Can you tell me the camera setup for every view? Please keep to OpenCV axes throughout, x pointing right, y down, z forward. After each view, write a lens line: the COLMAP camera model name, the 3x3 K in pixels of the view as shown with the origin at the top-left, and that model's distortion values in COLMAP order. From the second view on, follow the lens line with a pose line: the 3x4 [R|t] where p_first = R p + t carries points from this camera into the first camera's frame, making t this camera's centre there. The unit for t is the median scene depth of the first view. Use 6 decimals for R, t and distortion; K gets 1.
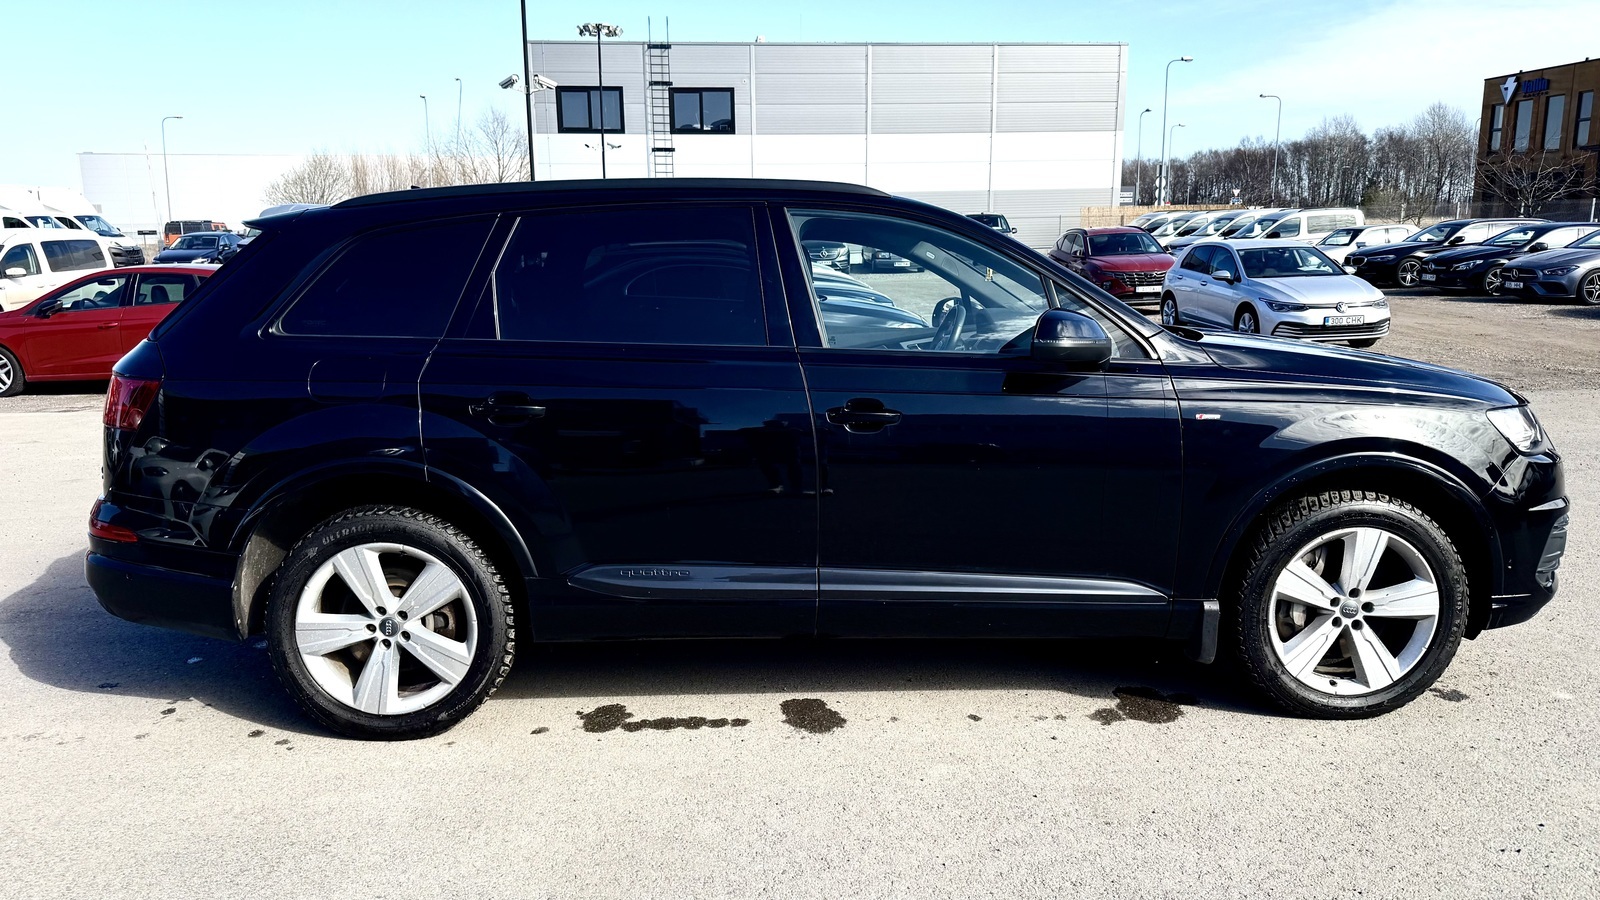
lens RADIAL K [[1191.3, 0, 800.0], [0, 1191.3, 450.0], [0, 0, 1]] dist [0.061854, -0.003110]
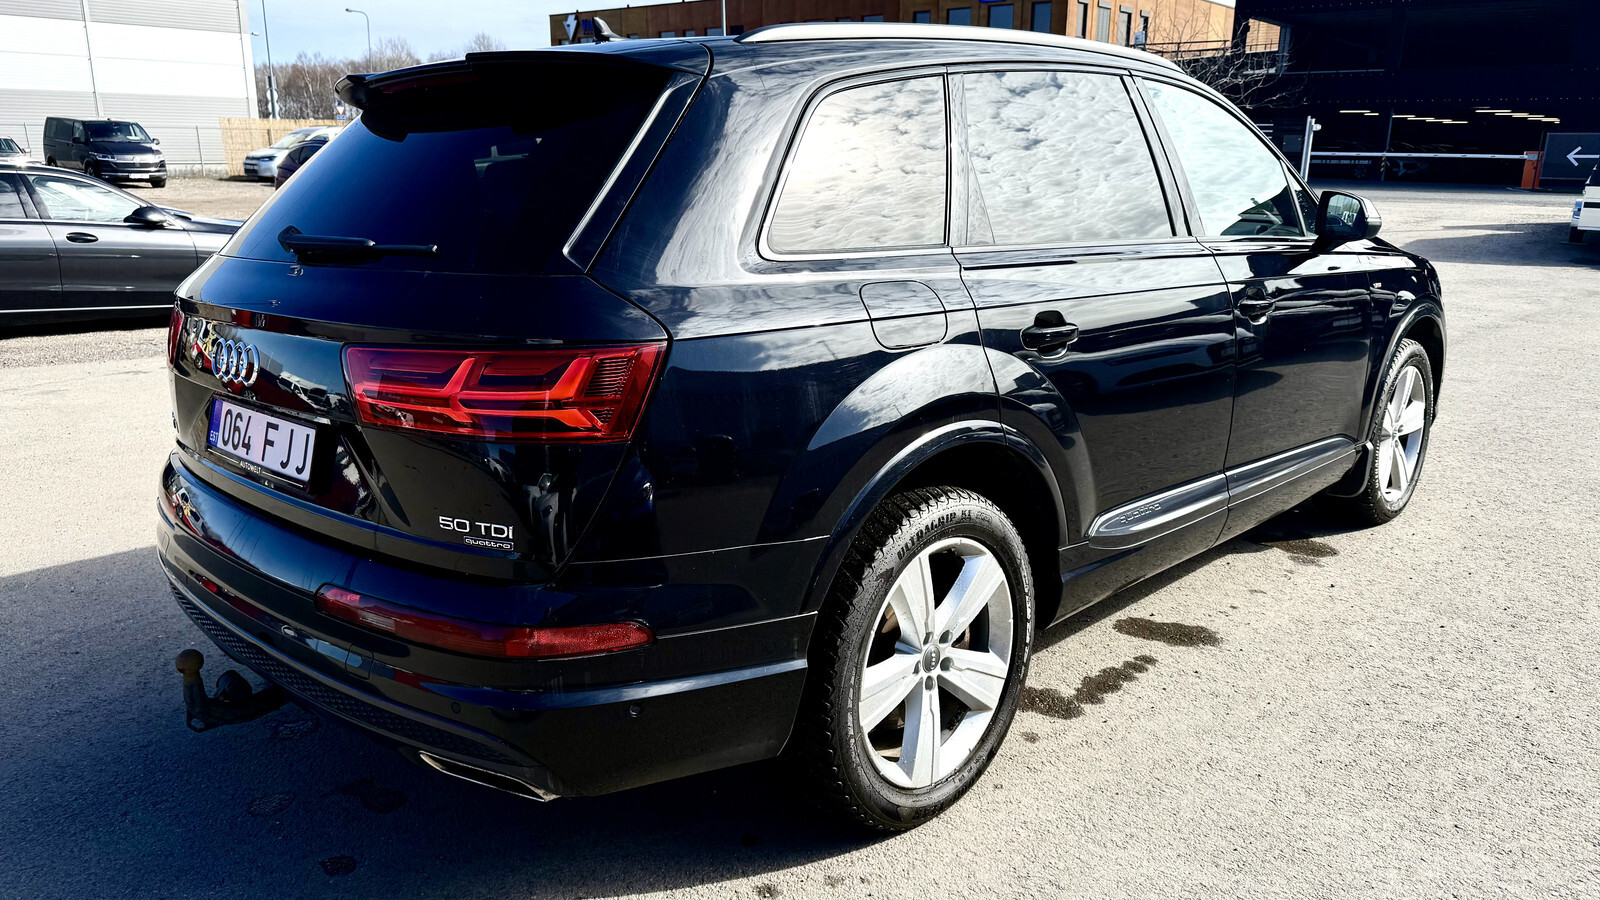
lens RADIAL K [[1195.4, 0, 800.0], [0, 1195.4, 450.0], [0, 0, 1]] dist [0.002512, 0.000173]
pose [[0.720256, -0.164209, 0.673994, -0.807184], [0.121283, 0.986424, 0.110720, -0.057212], [-0.683024, 0.001997, 0.730393, 0.514871]]
